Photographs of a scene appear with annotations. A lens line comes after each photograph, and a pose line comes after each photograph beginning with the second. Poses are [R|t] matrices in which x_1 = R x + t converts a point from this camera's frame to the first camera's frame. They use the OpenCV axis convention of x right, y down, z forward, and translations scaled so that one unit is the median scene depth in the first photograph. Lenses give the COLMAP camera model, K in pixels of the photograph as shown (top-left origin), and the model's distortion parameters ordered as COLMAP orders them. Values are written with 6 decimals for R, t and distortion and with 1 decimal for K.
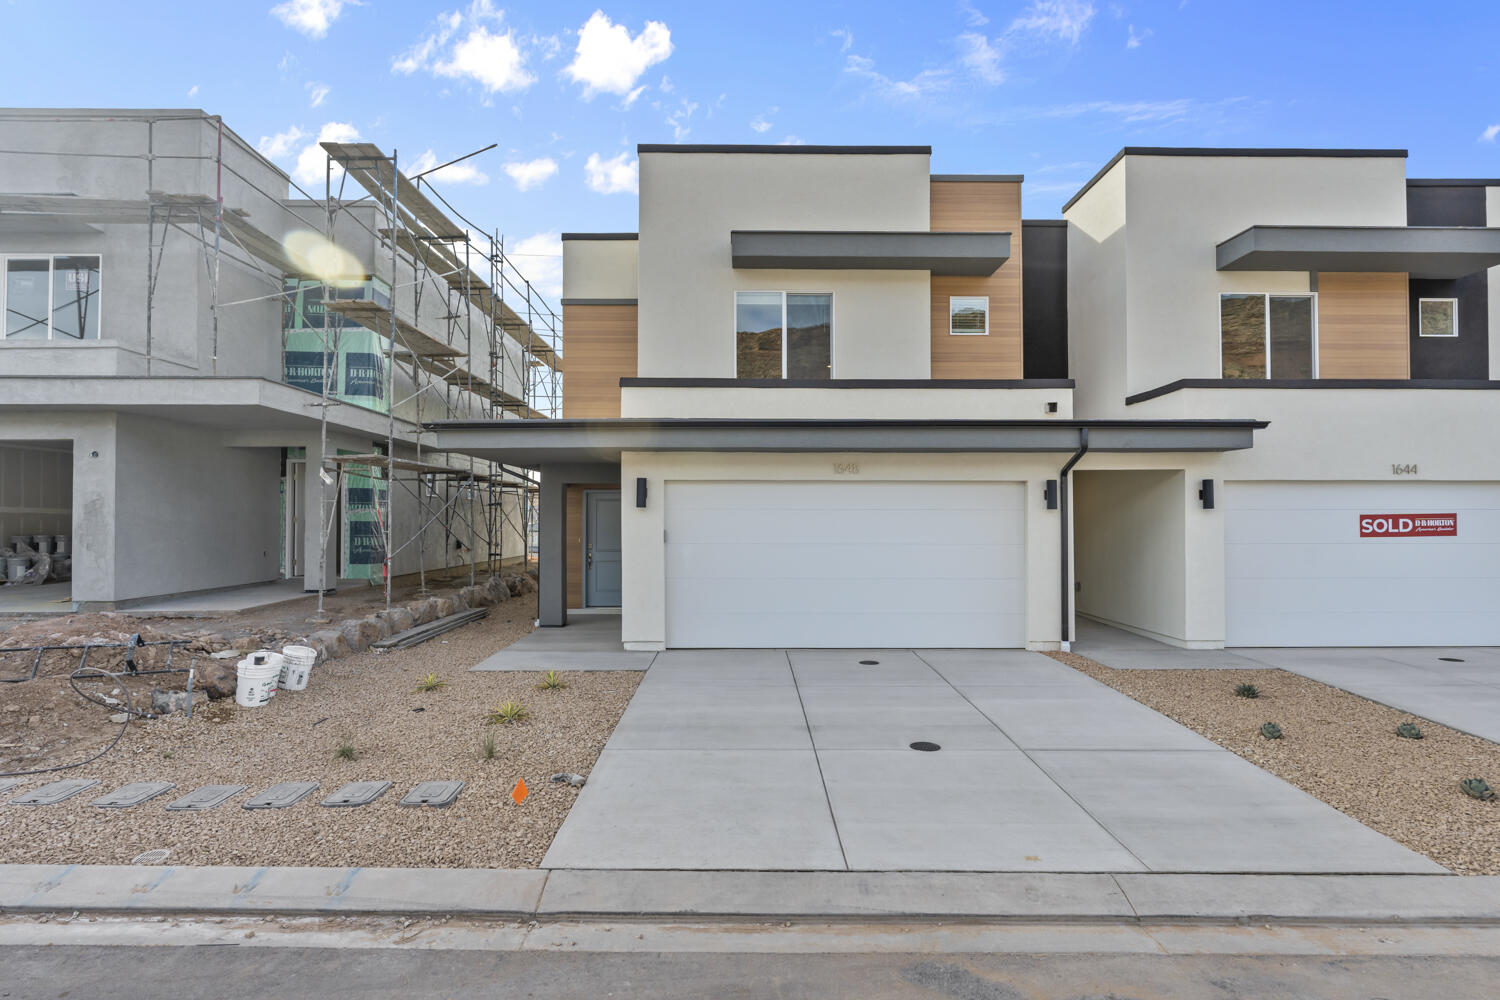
lens RADIAL K [[809.6, 0, 750.0], [0, 809.6, 500.0], [0, 0, 1]] dist [-0.003457, -0.000651]
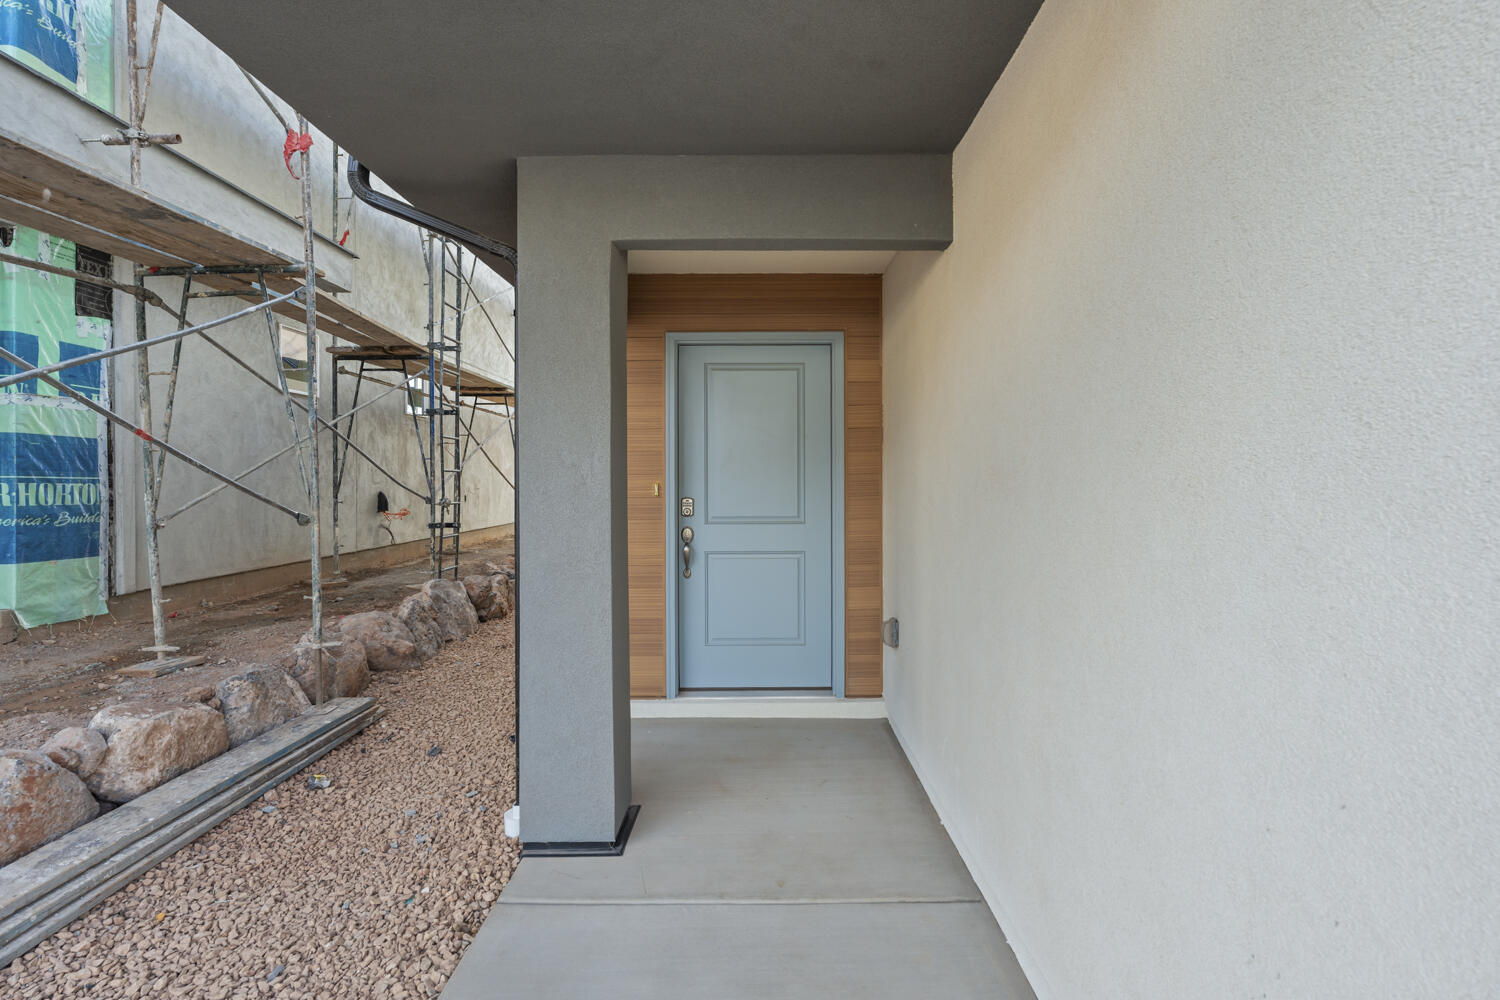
lens RADIAL K [[773.3, 0, 749.3], [0, 773.3, 470.2], [0, 0, 1]] dist [-0.000139, -0.000023]
pose [[0.999898, -0.004999, -0.013382, -0.196641], [0.005192, 0.999883, 0.014407, 0.044340], [0.013309, -0.014475, 0.999807, 0.804046]]
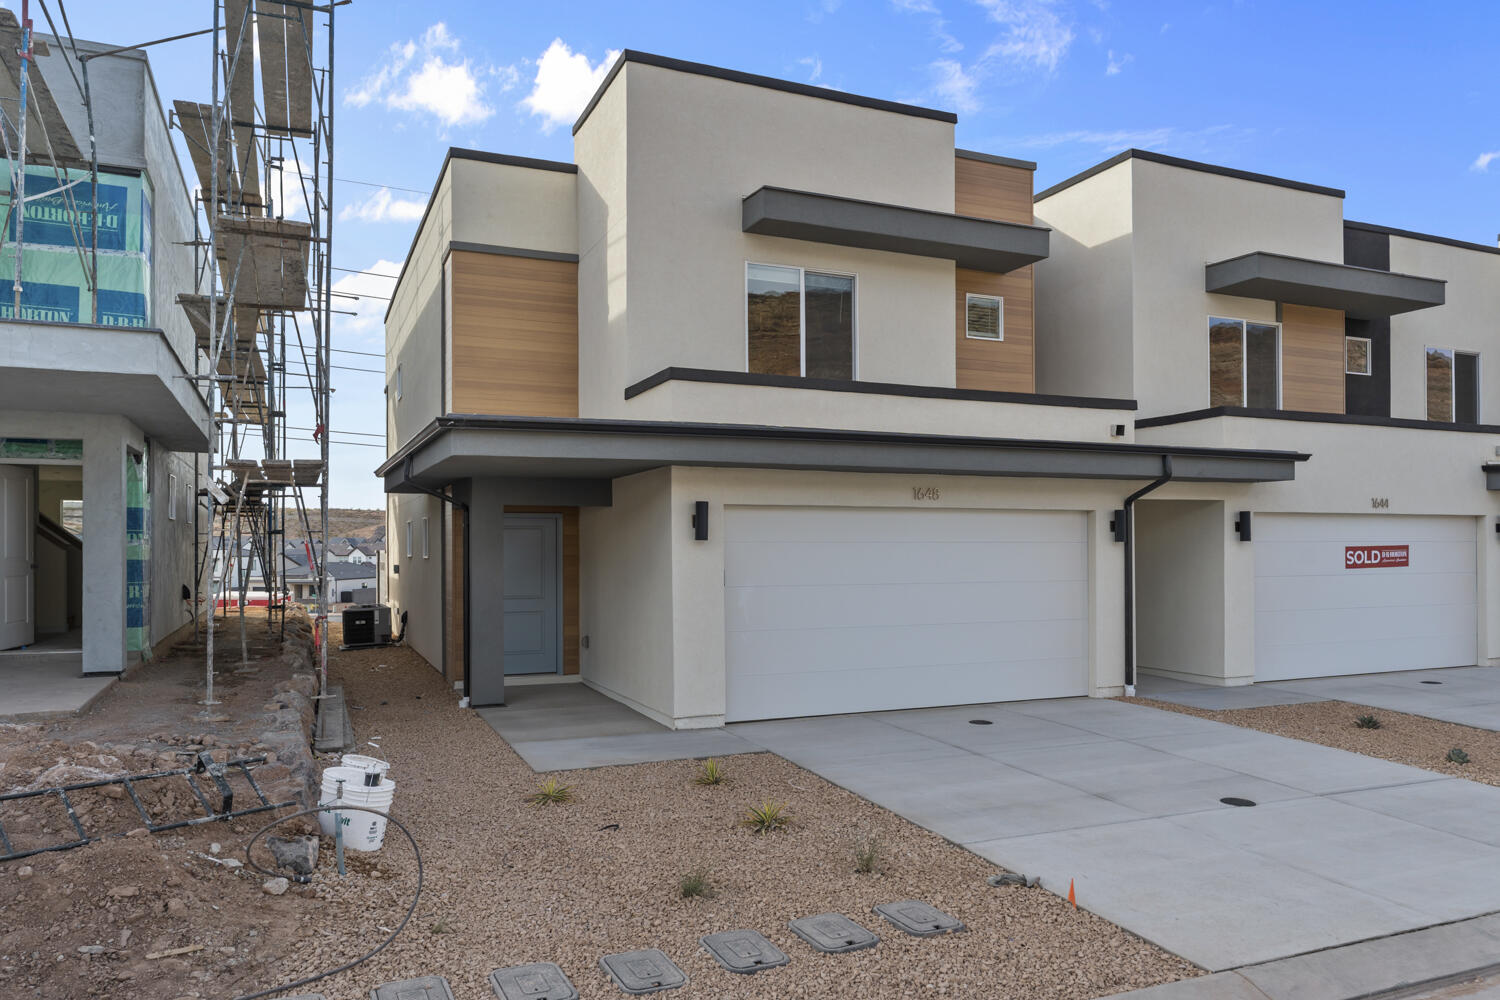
lens RADIAL K [[1057.5, 0, 750.5], [0, 1057.5, 534.0], [0, 0, 1]] dist [-0.002003, 0.001177]
pose [[0.917691, 0.001503, 0.397292, -0.419685], [-0.006475, 0.999917, 0.011175, -0.007216], [-0.397242, -0.012828, 0.917624, 0.061110]]
